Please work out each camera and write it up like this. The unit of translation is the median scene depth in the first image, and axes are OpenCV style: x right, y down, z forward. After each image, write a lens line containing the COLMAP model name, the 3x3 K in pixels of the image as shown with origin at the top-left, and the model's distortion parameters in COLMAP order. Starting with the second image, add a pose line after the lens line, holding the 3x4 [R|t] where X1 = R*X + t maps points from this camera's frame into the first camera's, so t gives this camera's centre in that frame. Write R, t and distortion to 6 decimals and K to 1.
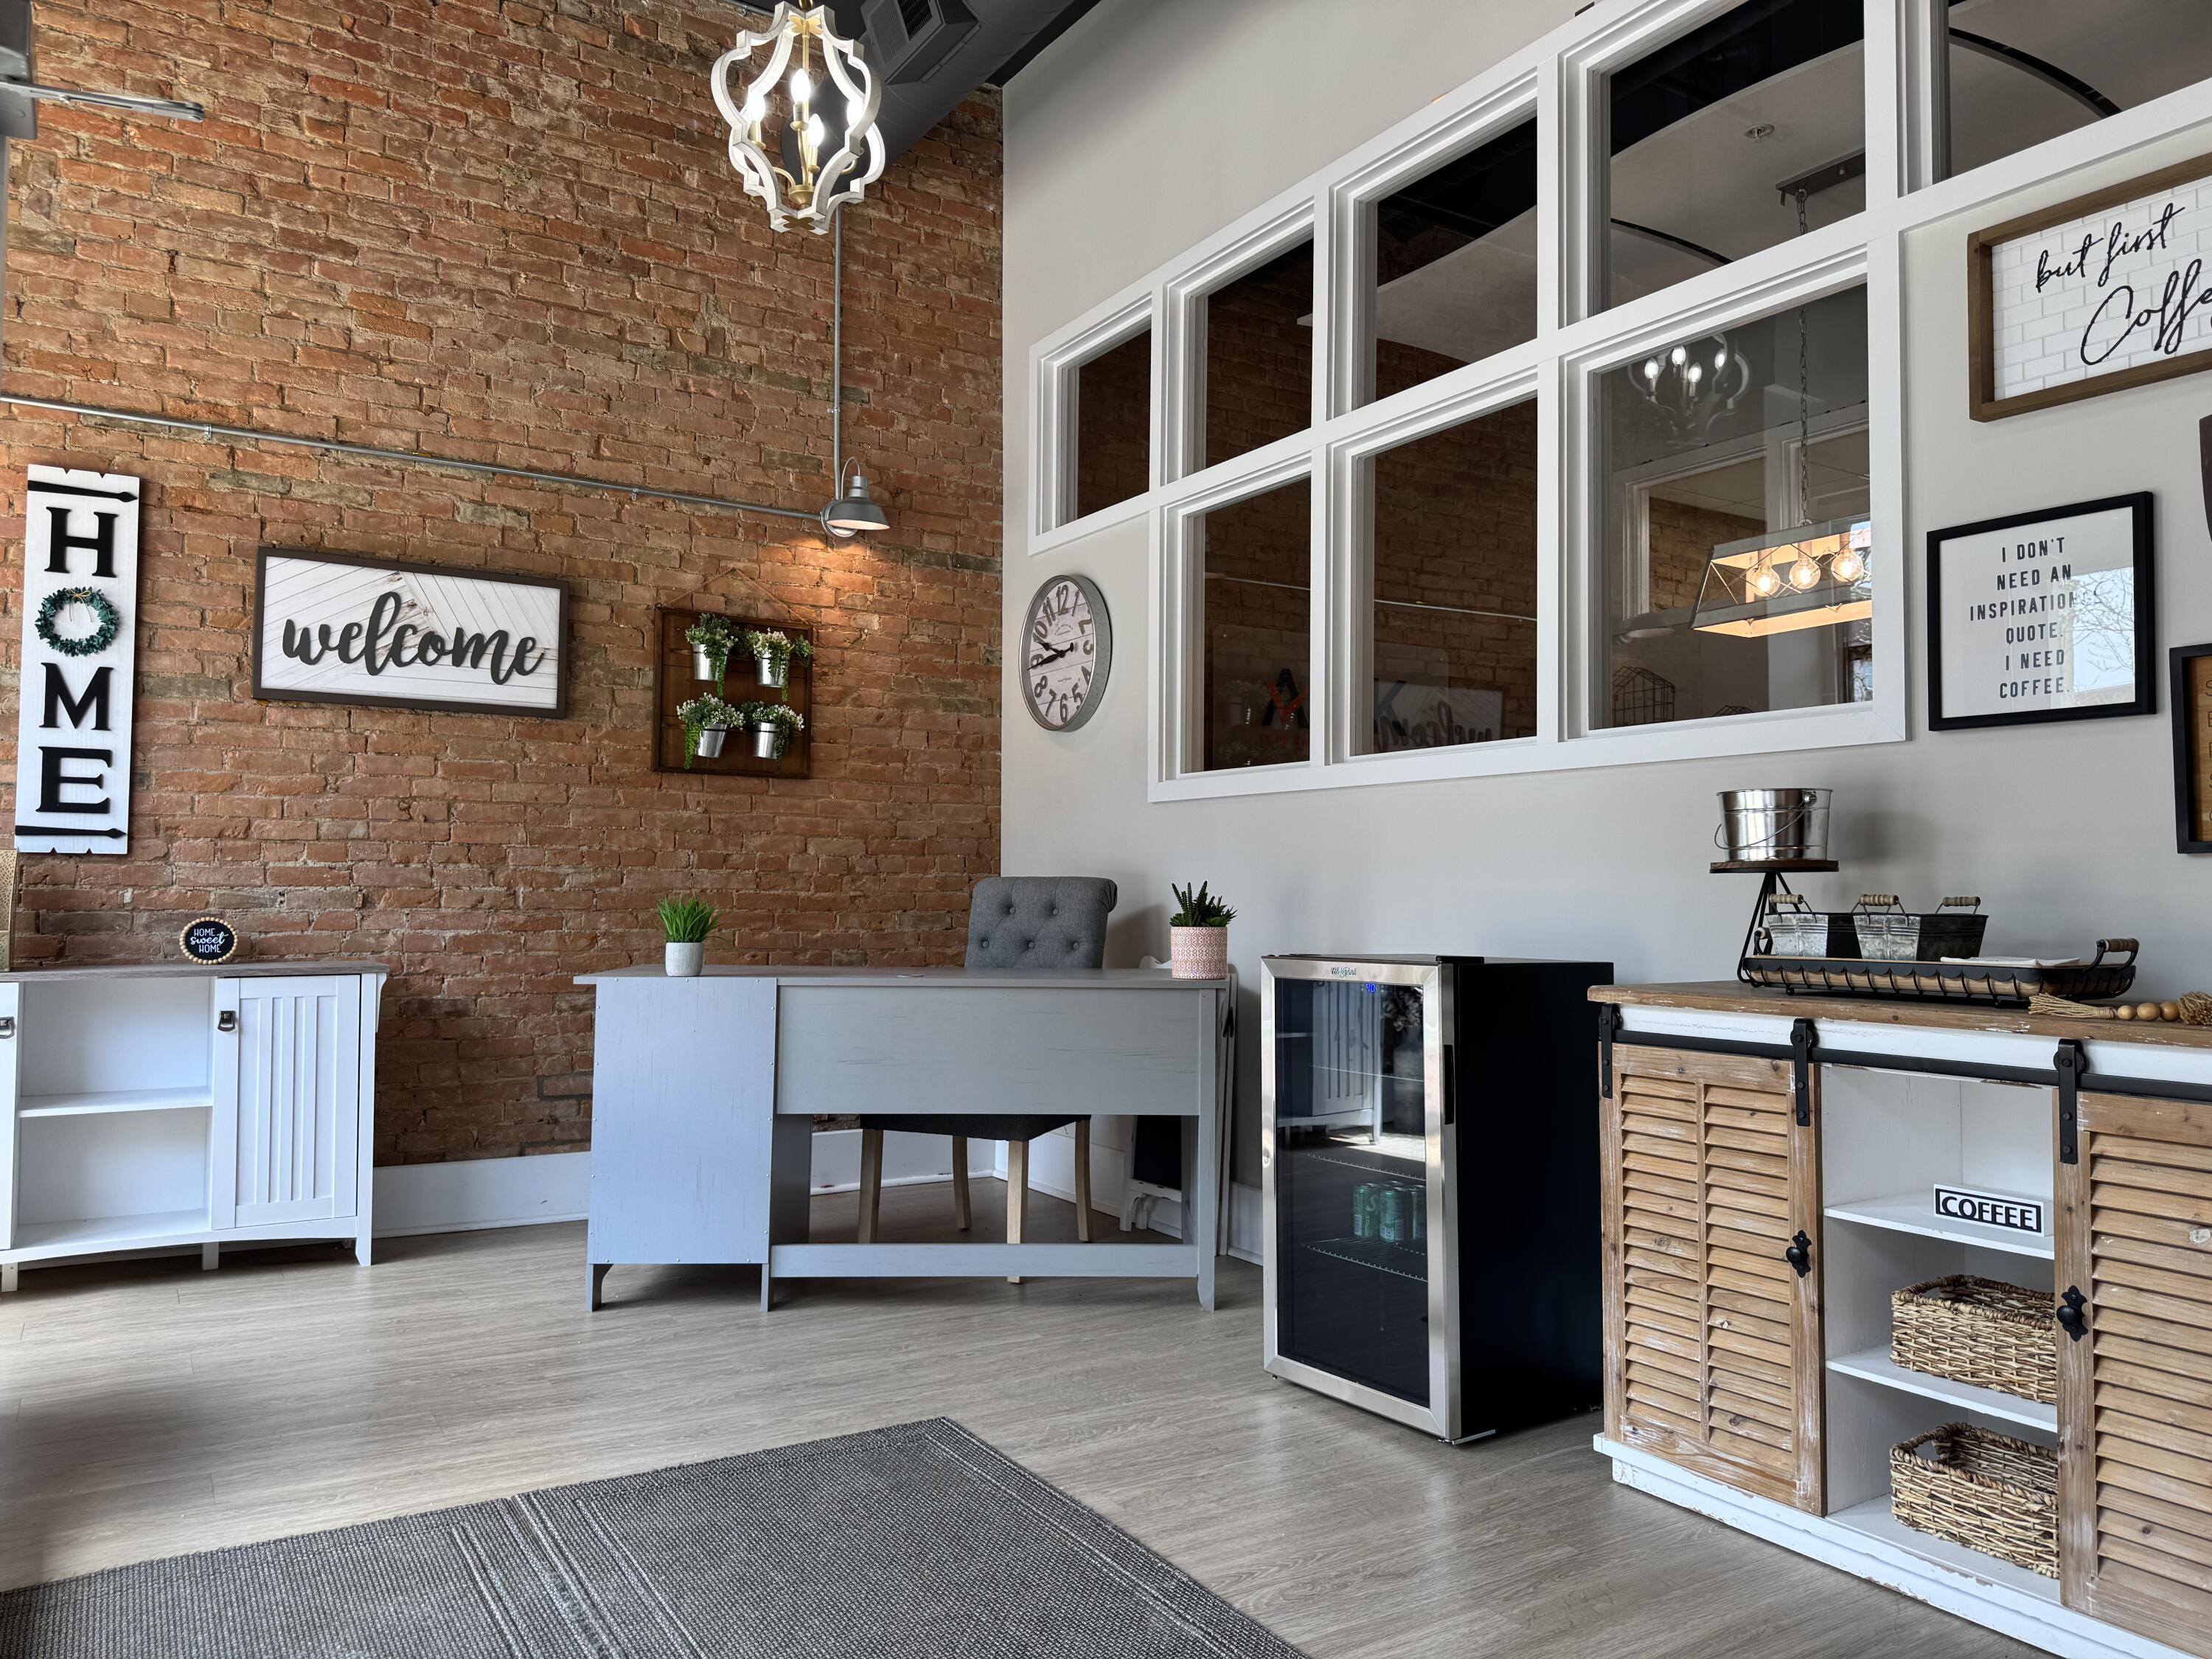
lens RADIAL K [[1561.1, 0, 1093.5], [0, 1561.1, 820.3], [0, 0, 1]] dist [0.043704, -0.046094]
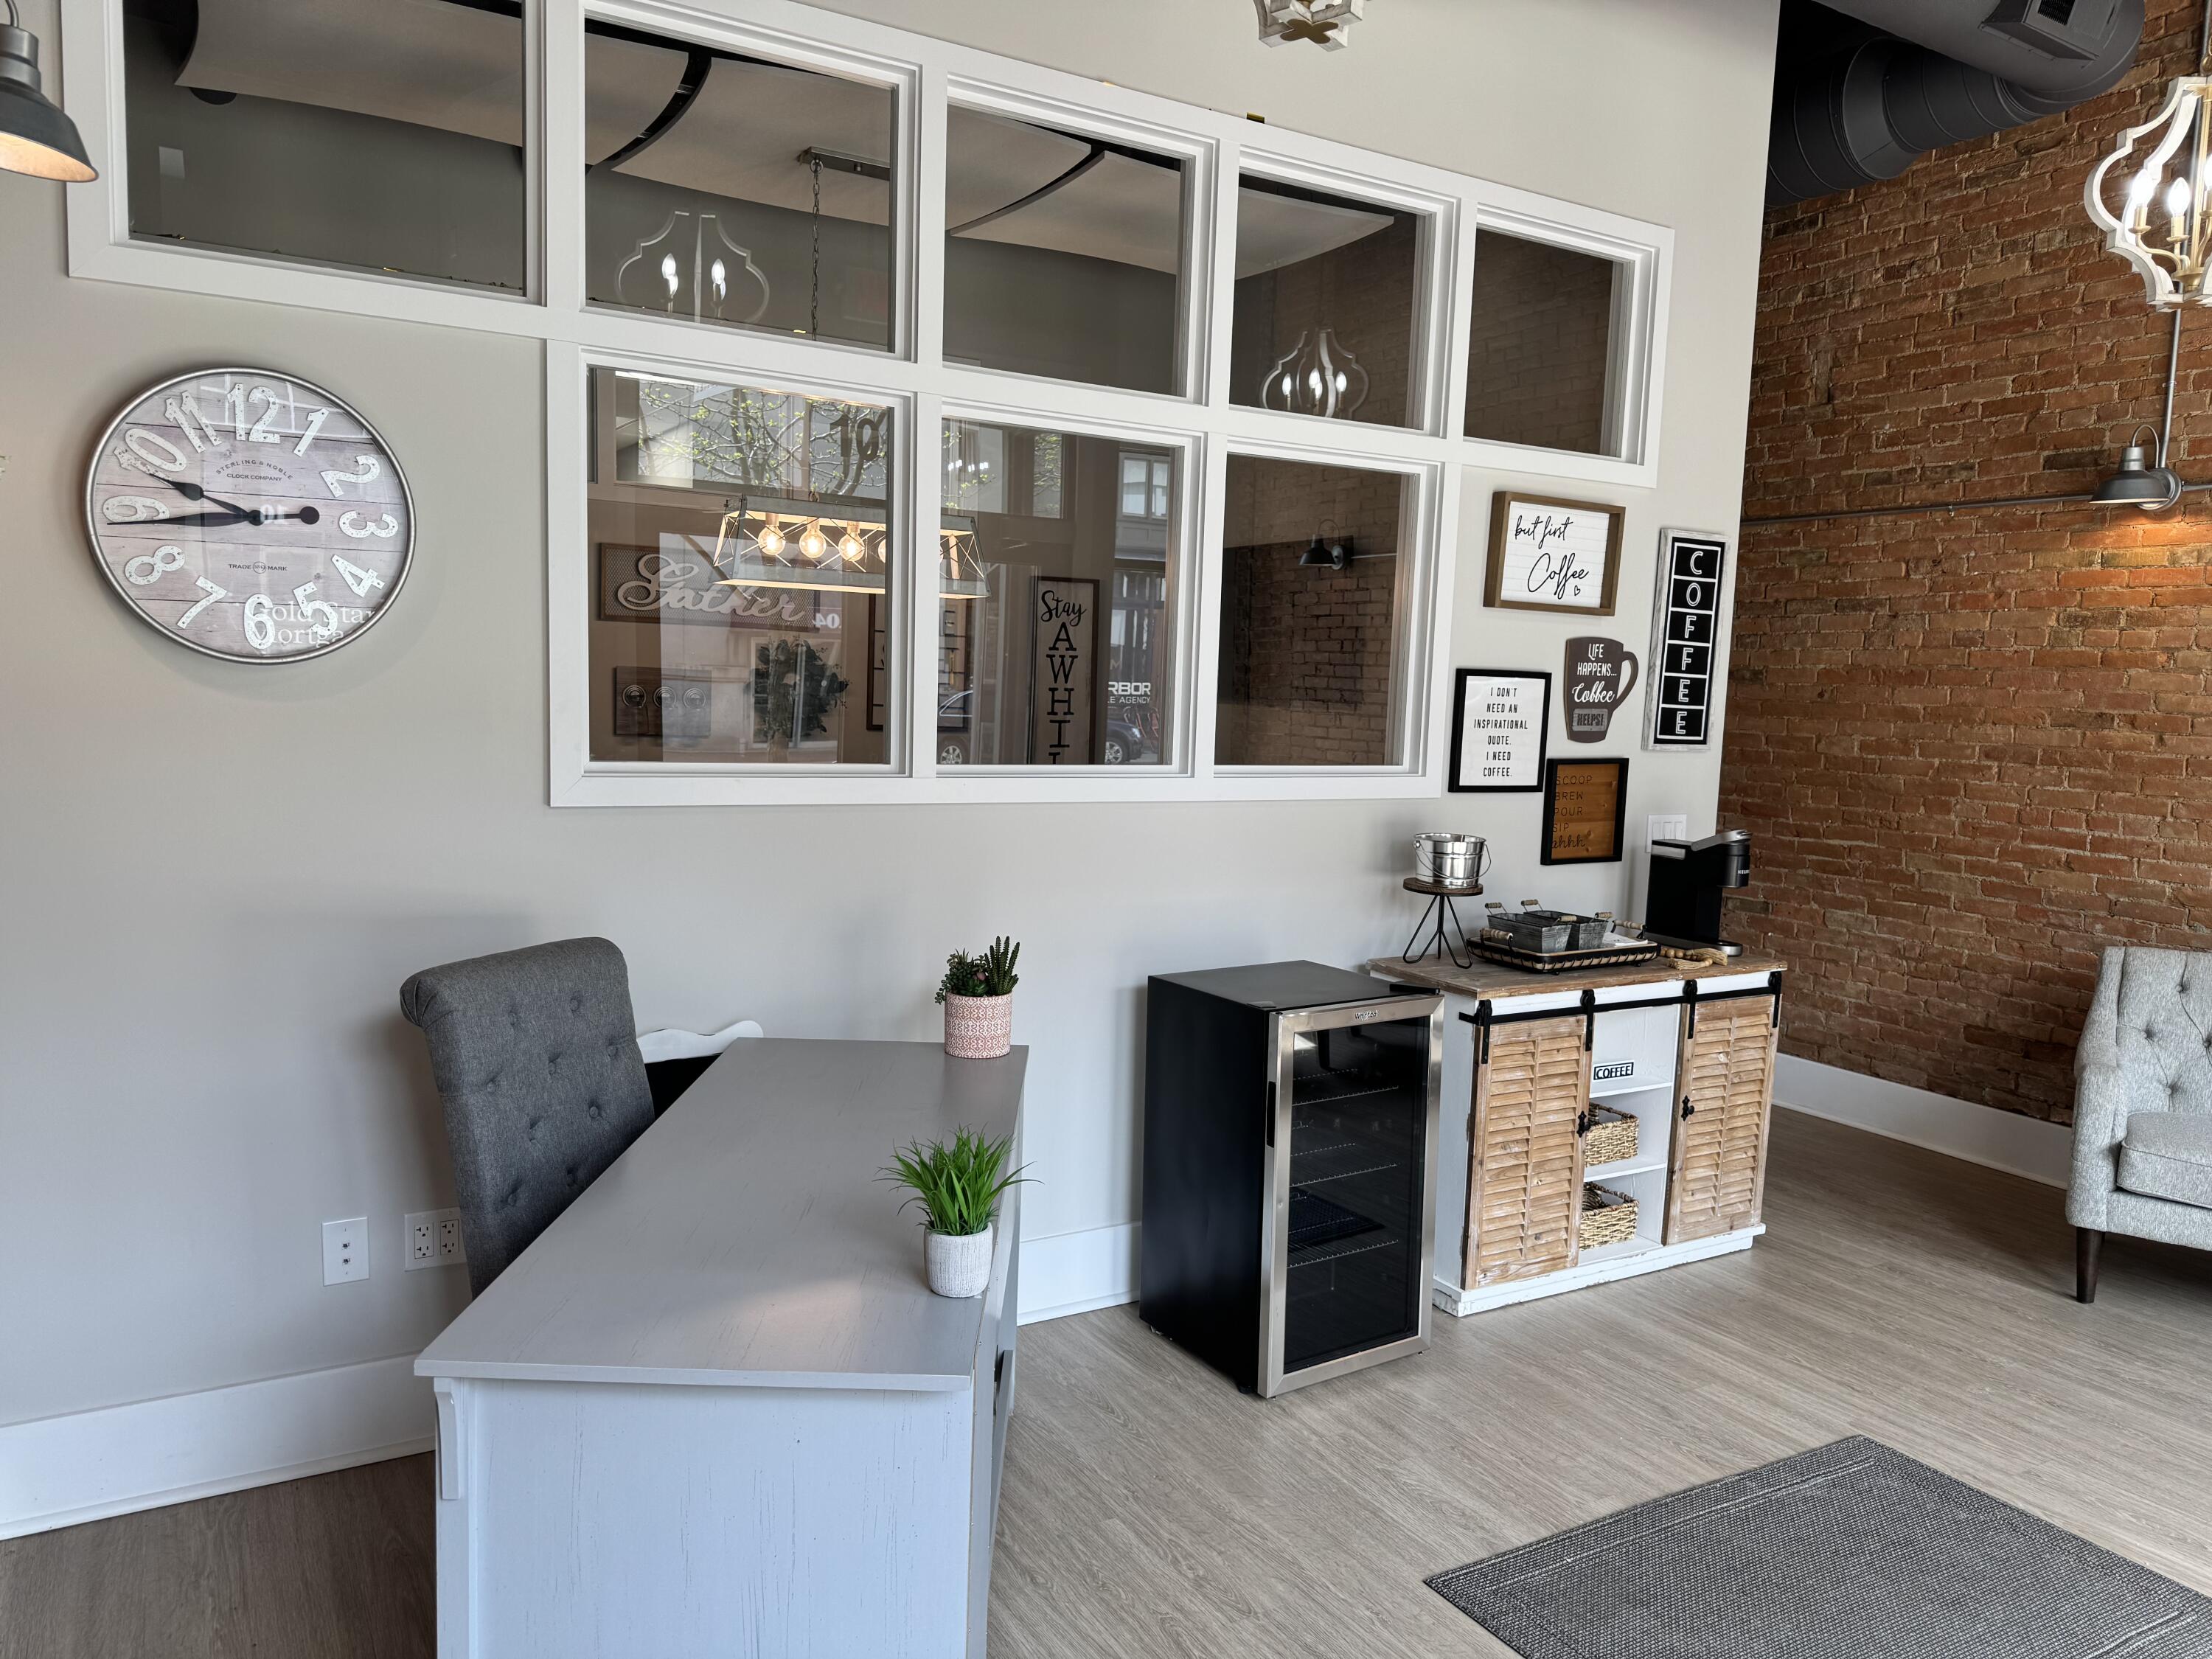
lens RADIAL K [[1626.2, 0, 1103.7], [0, 1626.2, 840.7], [0, 0, 1]] dist [0.101537, -0.053735]
pose [[-0.006303, -0.110396, 0.993868, -1.243259], [-0.082747, 0.990537, 0.109501, -0.177029], [-0.996551, -0.081549, -0.015378, 1.507503]]
